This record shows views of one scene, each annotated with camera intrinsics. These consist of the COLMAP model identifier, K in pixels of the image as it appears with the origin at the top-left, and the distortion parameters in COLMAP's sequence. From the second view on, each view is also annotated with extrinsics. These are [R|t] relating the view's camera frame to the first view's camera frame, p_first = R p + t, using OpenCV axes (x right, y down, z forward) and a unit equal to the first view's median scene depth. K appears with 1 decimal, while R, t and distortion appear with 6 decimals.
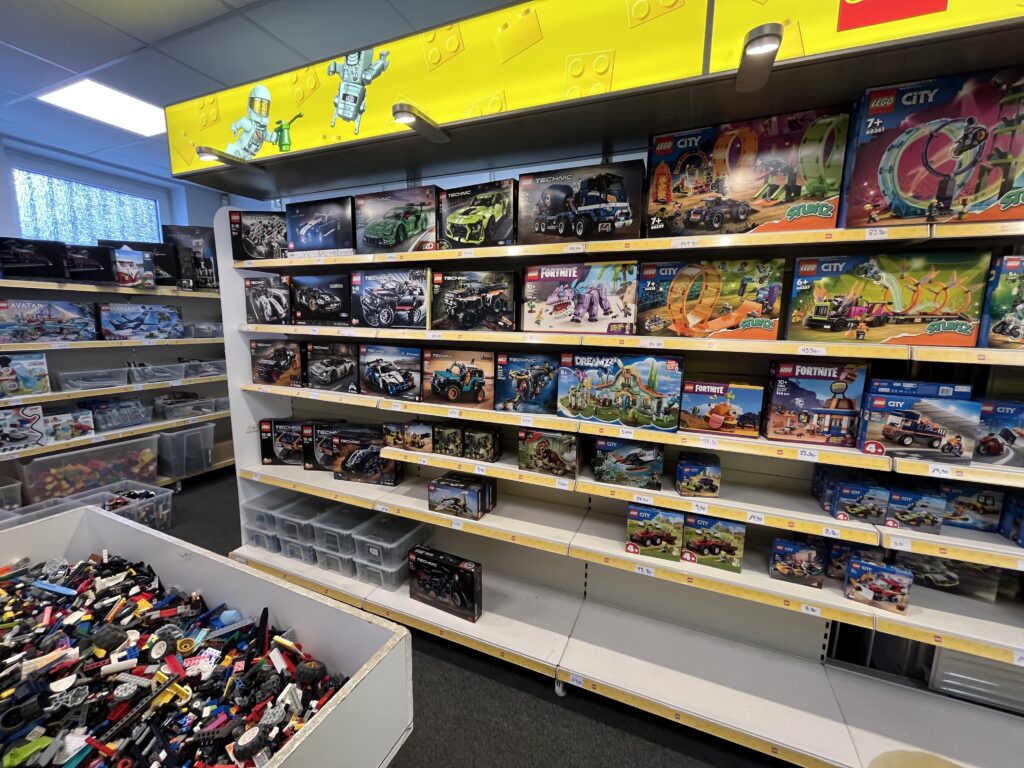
lens RADIAL K [[416.0, 0, 514.0], [0, 416.0, 384.5], [0, 0, 1]] dist [-0.003594, -0.000031]
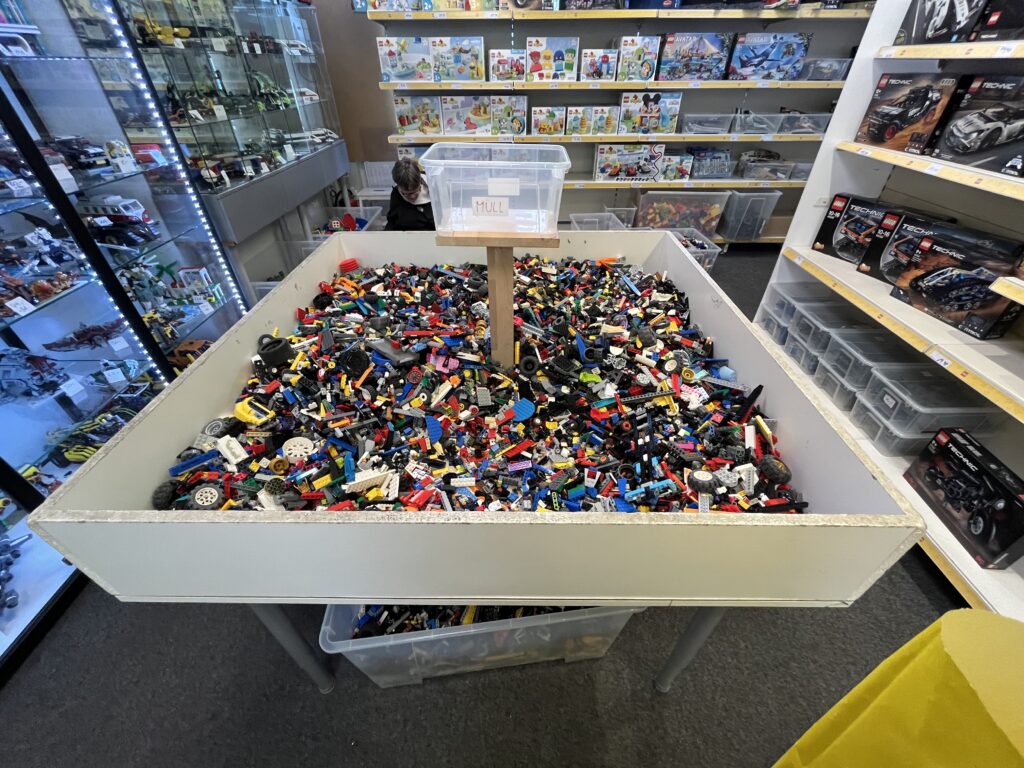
lens RADIAL K [[416.0, 0, 514.0], [0, 416.0, 384.5], [0, 0, 1]] dist [-0.003594, -0.000031]
pose [[0.392672, 0.543502, -0.741899, -0.053019], [-0.126173, 0.830902, 0.541924, 0.042477], [0.910982, -0.119191, 0.394847, 0.051041]]
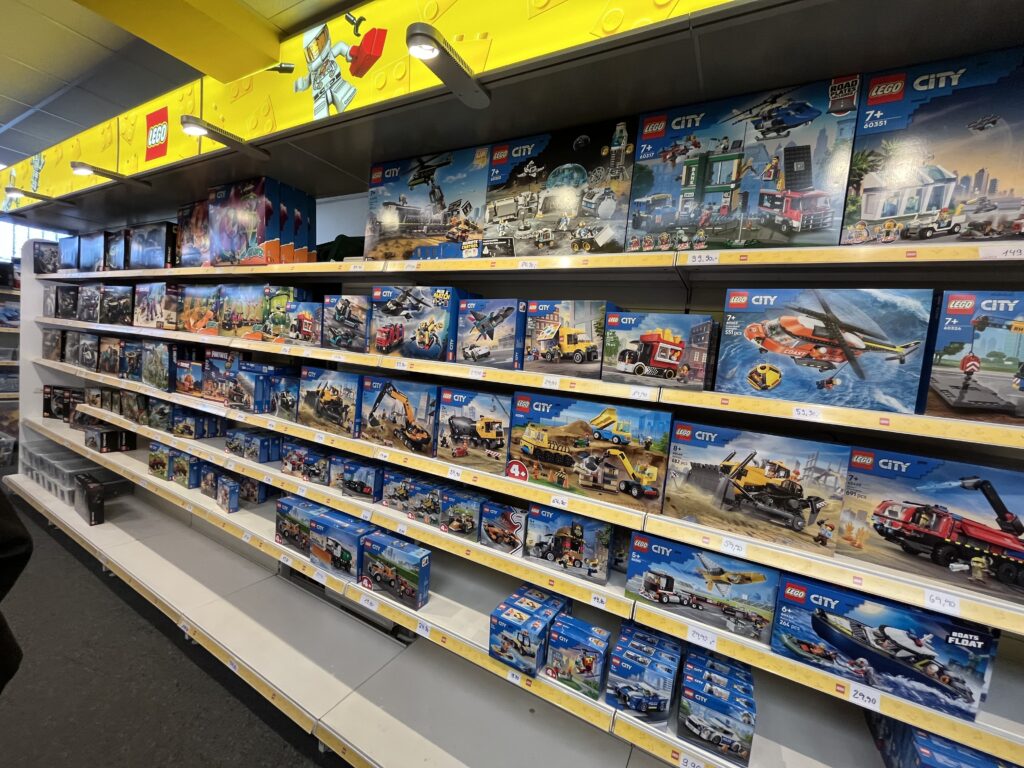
lens RADIAL K [[418.9, 0, 516.1], [0, 418.9, 381.5], [0, 0, 1]] dist [-0.000328, -0.000402]
pose [[0.991529, 0.075588, -0.105625, 1.369962], [-0.084951, 0.992566, -0.087150, 0.075785], [0.098252, 0.095385, 0.990580, -0.307014]]
